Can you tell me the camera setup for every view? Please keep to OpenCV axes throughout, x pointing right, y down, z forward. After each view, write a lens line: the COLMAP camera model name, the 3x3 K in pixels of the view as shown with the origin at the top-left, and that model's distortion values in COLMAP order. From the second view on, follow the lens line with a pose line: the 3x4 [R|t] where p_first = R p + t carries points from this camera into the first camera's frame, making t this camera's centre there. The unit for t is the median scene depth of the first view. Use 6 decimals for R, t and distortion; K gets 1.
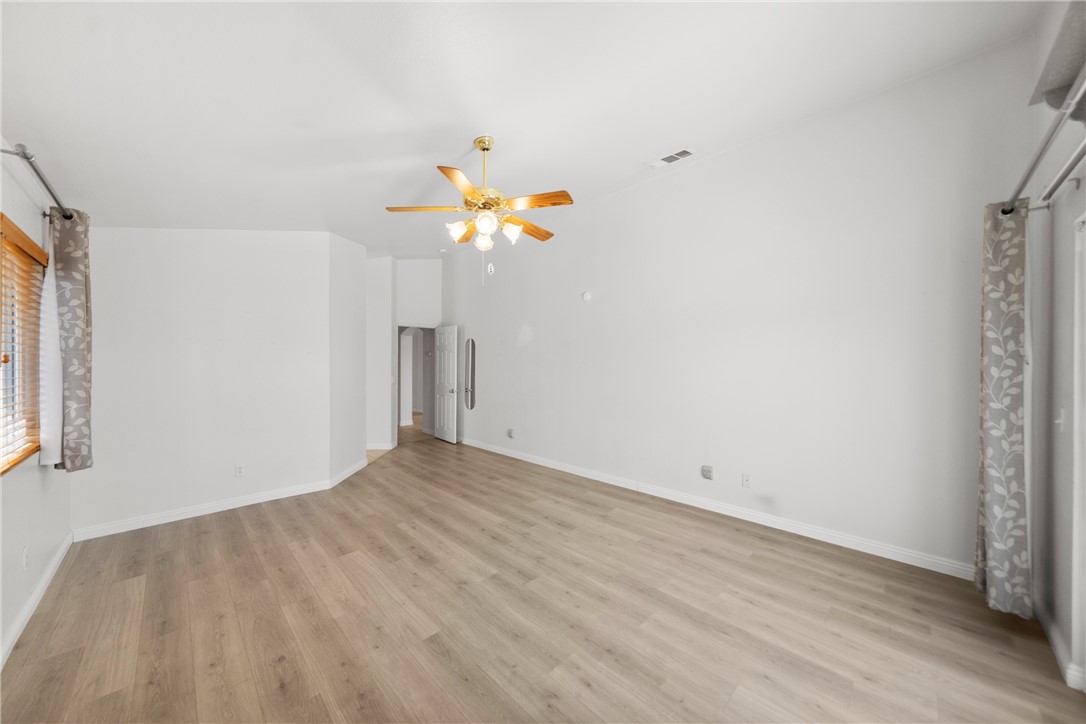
lens RADIAL K [[371.8, 0, 537.4], [0, 371.8, 359.1], [0, 0, 1]] dist [-0.001157, -0.000134]
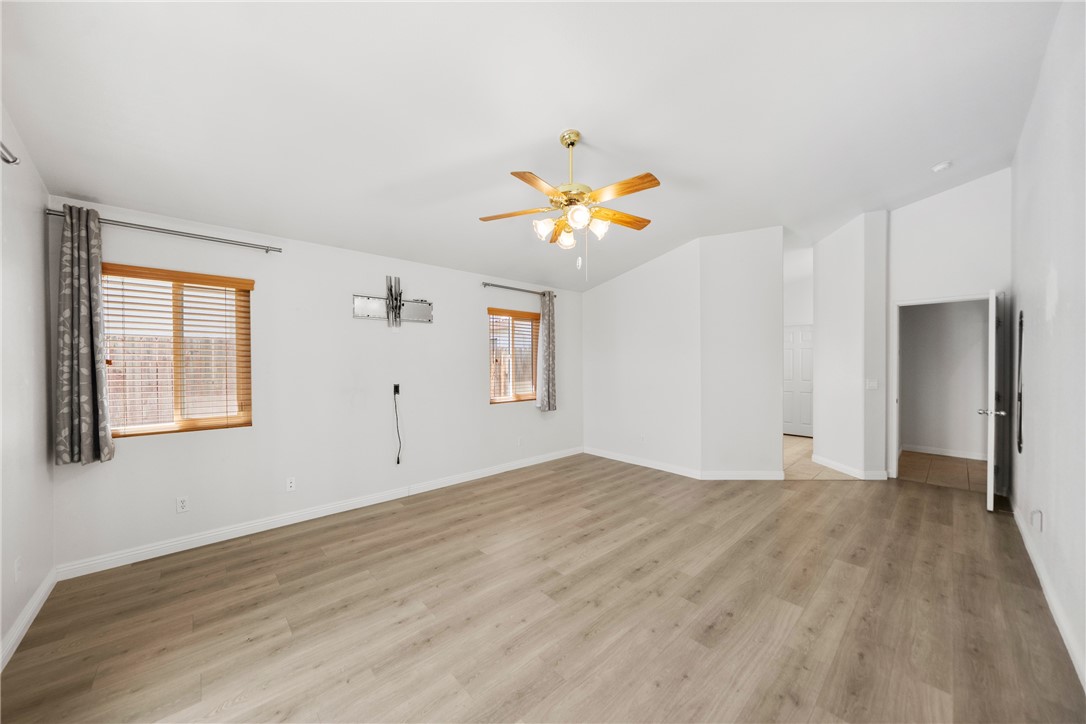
lens RADIAL K [[371.2, 0, 539.3], [0, 371.2, 366.2], [0, 0, 1]] dist [-0.000497, -0.000010]
pose [[-0.021656, 0.011200, -0.999703, 0.764272], [0.013119, 0.999854, 0.010917, 0.008238], [0.999679, -0.012879, -0.021800, 0.846729]]
